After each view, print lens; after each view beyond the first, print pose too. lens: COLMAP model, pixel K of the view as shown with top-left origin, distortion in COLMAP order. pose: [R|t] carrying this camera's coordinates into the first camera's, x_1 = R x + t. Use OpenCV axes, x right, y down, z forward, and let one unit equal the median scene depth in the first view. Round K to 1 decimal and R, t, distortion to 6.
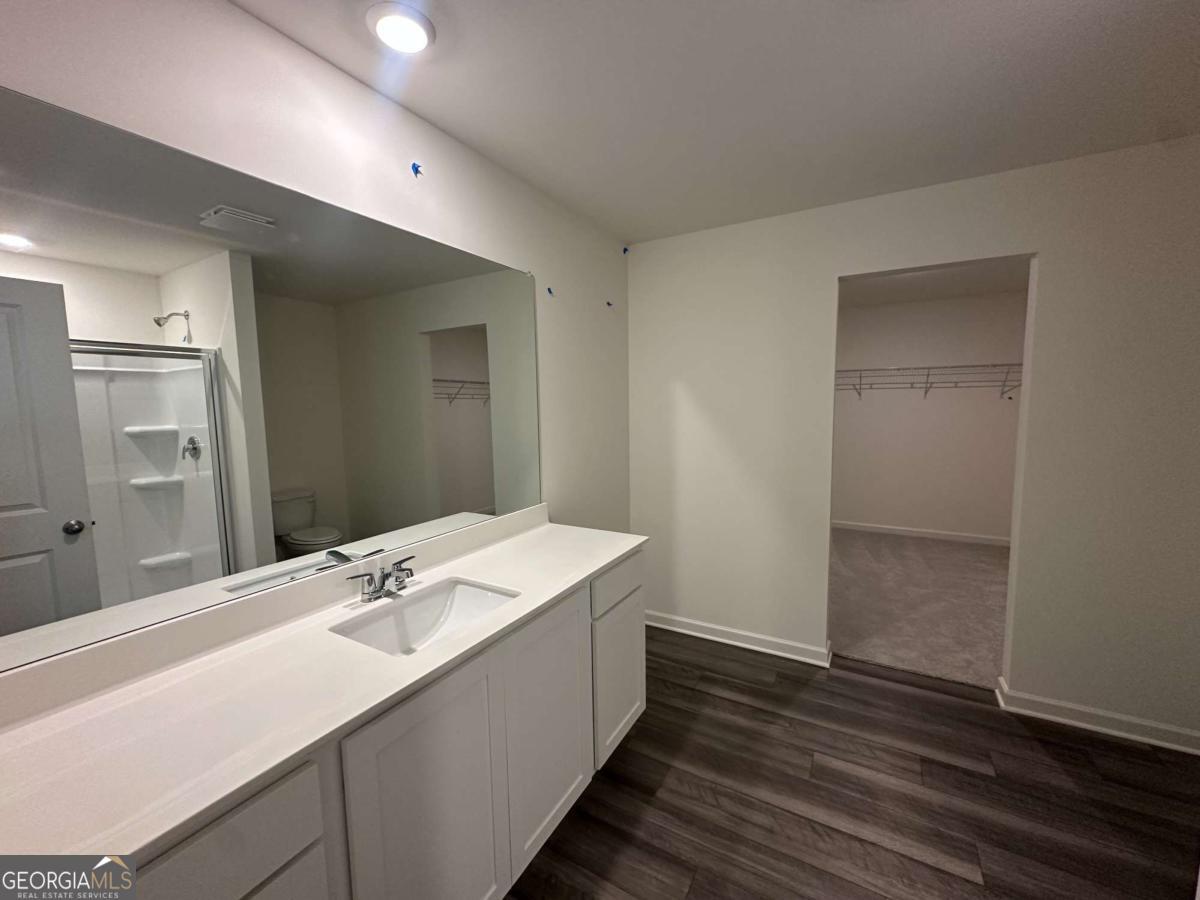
lens RADIAL K [[481.1, 0, 601.1], [0, 481.1, 451.8], [0, 0, 1]] dist [-0.004742, 0.000391]
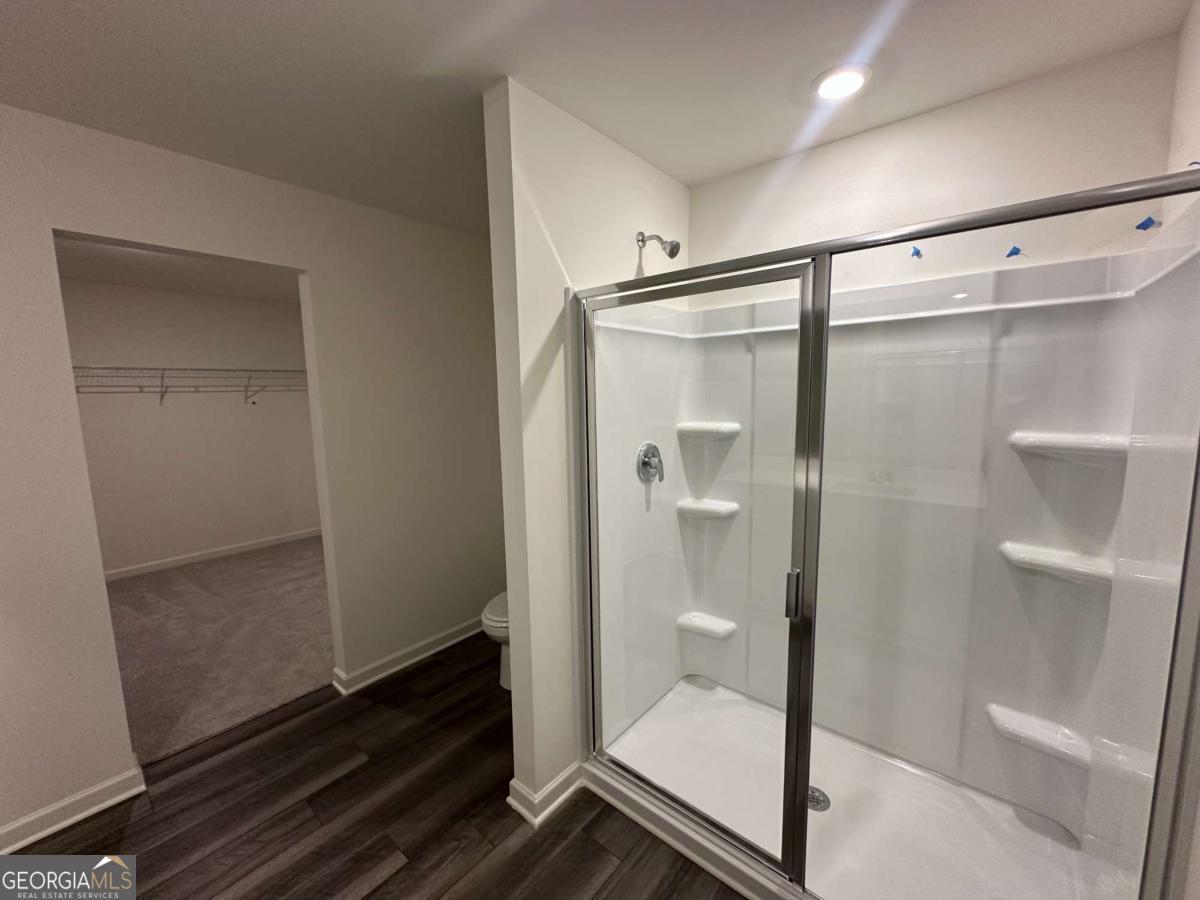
lens RADIAL K [[481.1, 0, 600.1], [0, 481.1, 440.8], [0, 0, 1]] dist [-0.004742, 0.000391]
pose [[0.174583, -0.088572, 0.980651, -0.053235], [0.116289, 0.990830, 0.068789, -0.028732], [-0.977751, 0.102029, 0.183282, 0.167259]]
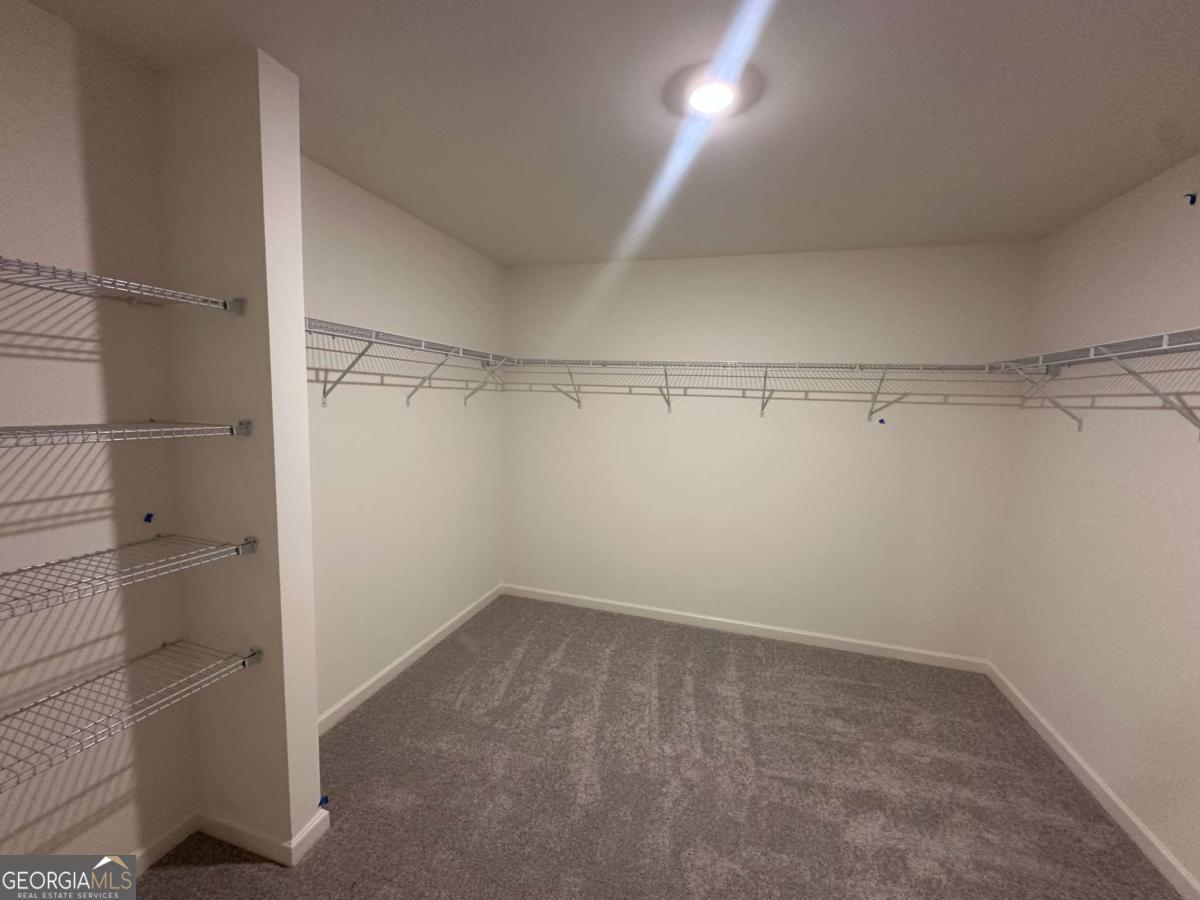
lens RADIAL K [[481.1, 0, 596.1], [0, 481.1, 449.9], [0, 0, 1]] dist [-0.004742, 0.000391]
pose [[0.975715, 0.019054, 0.218213, 0.611735], [-0.022648, 0.999646, 0.013980, -0.129406], [-0.217869, -0.018583, 0.975801, 0.812103]]
